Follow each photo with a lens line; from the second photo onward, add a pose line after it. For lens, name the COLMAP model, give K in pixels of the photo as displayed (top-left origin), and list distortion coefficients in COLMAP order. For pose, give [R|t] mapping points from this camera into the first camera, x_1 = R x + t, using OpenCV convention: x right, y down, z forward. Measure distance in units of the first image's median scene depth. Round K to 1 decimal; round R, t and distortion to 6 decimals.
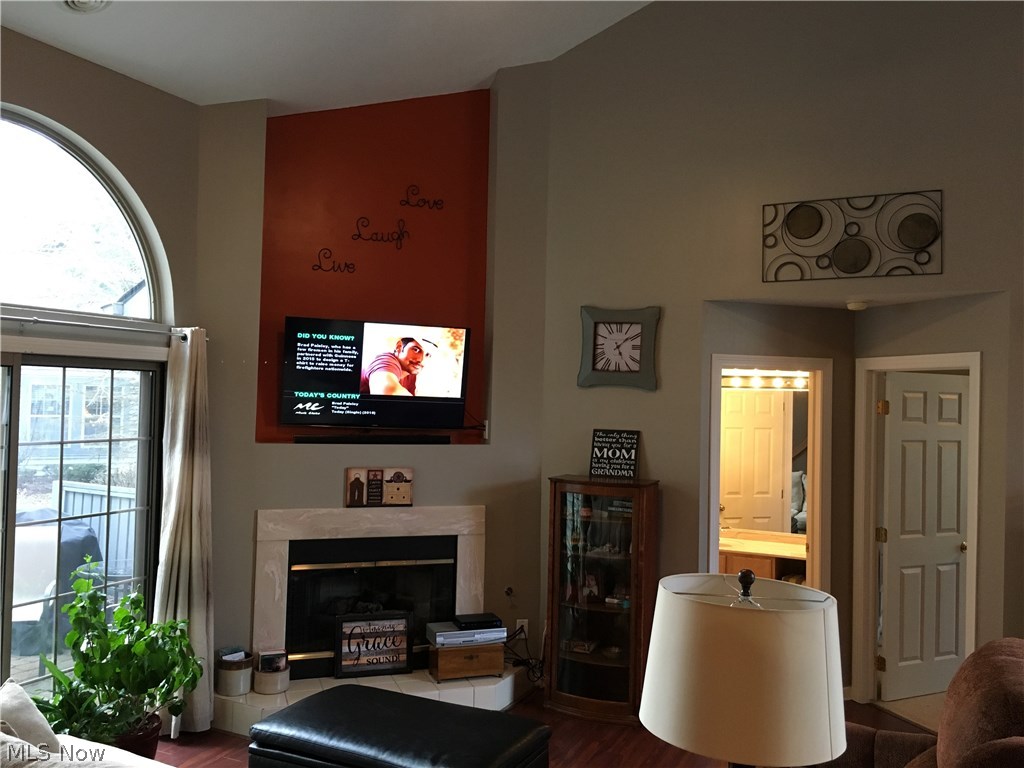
lens RADIAL K [[878.8, 0, 512.6], [0, 878.8, 384.6], [0, 0, 1]] dist [0.073604, -0.072971]
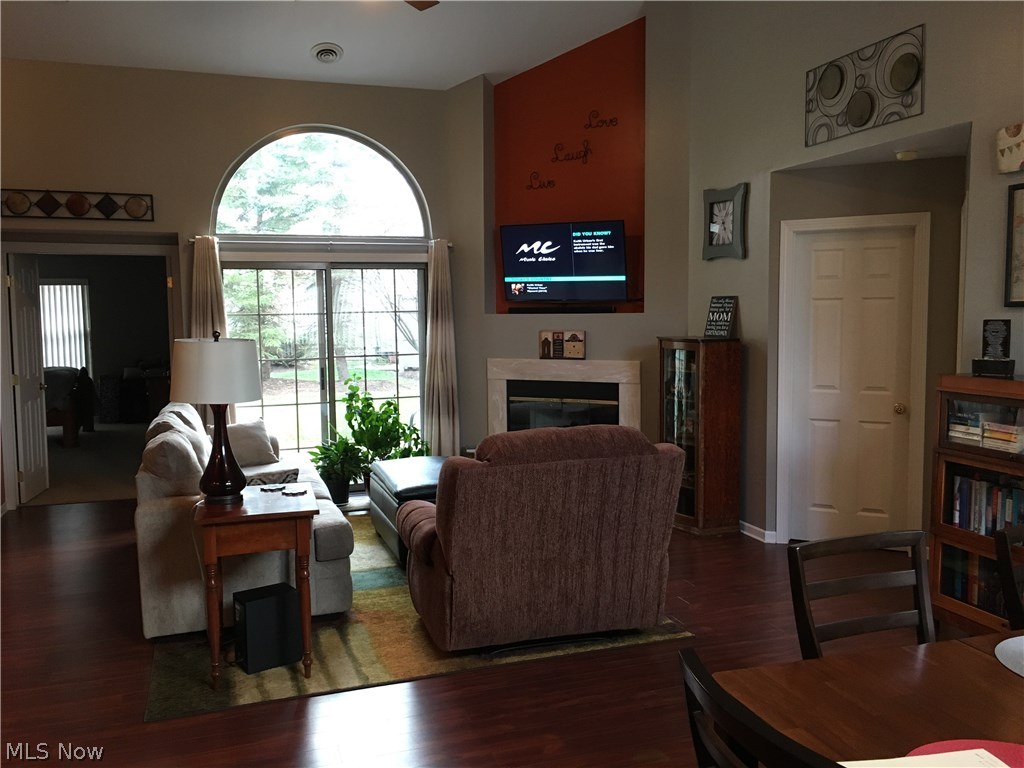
lens RADIAL K [[878.8, 0, 508.6], [0, 878.8, 379.3], [0, 0, 1]] dist [0.073604, -0.072971]
pose [[0.693536, 0.027688, -0.719890, 0.773979], [0.042221, 0.995982, 0.078982, 0.057953], [0.719184, -0.085171, 0.689580, -0.005789]]
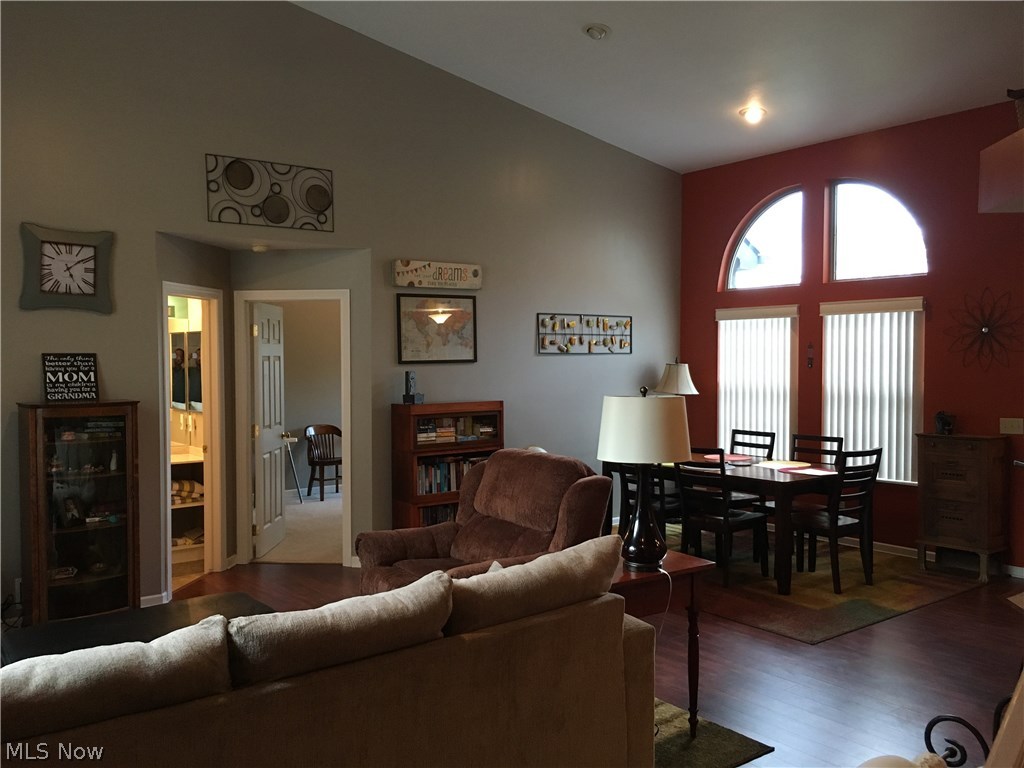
lens RADIAL K [[878.8, 0, 507.8], [0, 878.8, 379.0], [0, 0, 1]] dist [0.073604, -0.072971]
pose [[0.453195, -0.051807, 0.889905, -0.562896], [-0.003957, 0.998183, 0.060125, 0.018728], [-0.891403, -0.030770, 0.452167, 0.111694]]
